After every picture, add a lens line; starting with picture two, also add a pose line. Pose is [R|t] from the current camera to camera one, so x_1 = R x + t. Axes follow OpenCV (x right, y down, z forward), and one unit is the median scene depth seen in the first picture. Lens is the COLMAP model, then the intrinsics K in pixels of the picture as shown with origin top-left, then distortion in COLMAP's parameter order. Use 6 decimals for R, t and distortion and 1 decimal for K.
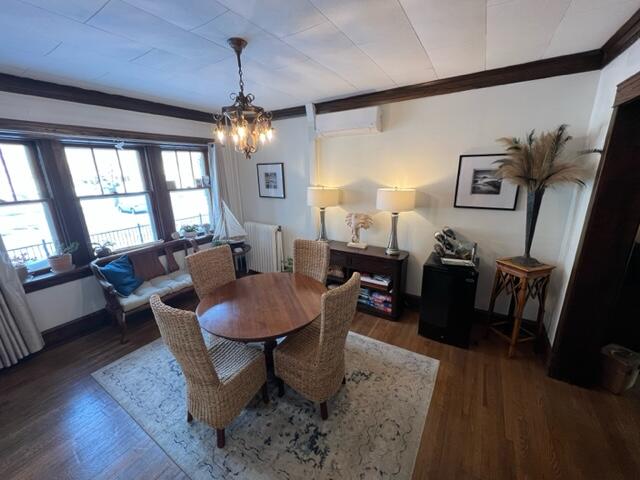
lens RADIAL K [[255.6, 0, 317.9], [0, 255.6, 240.1], [0, 0, 1]] dist [-0.001115, 0.000044]
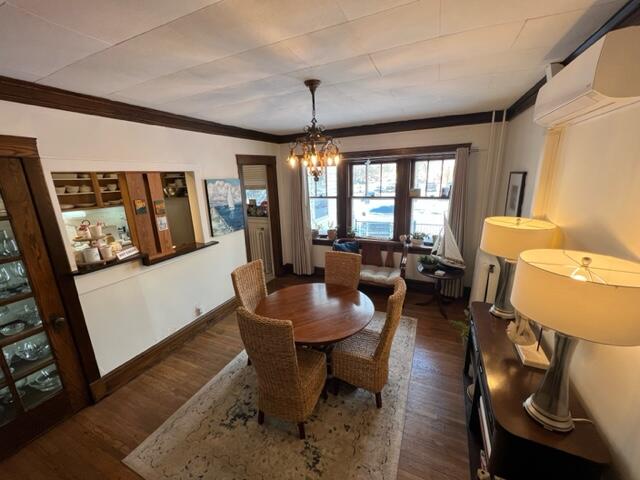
lens RADIAL K [[255.6, 0, 318.5], [0, 255.6, 239.3], [0, 0, 1]] dist [-0.001115, 0.000044]
pose [[0.127683, 0.254342, -0.958649, 0.578376], [-0.235117, 0.946771, 0.219875, -0.216351], [0.963544, 0.197320, 0.180686, 0.569208]]
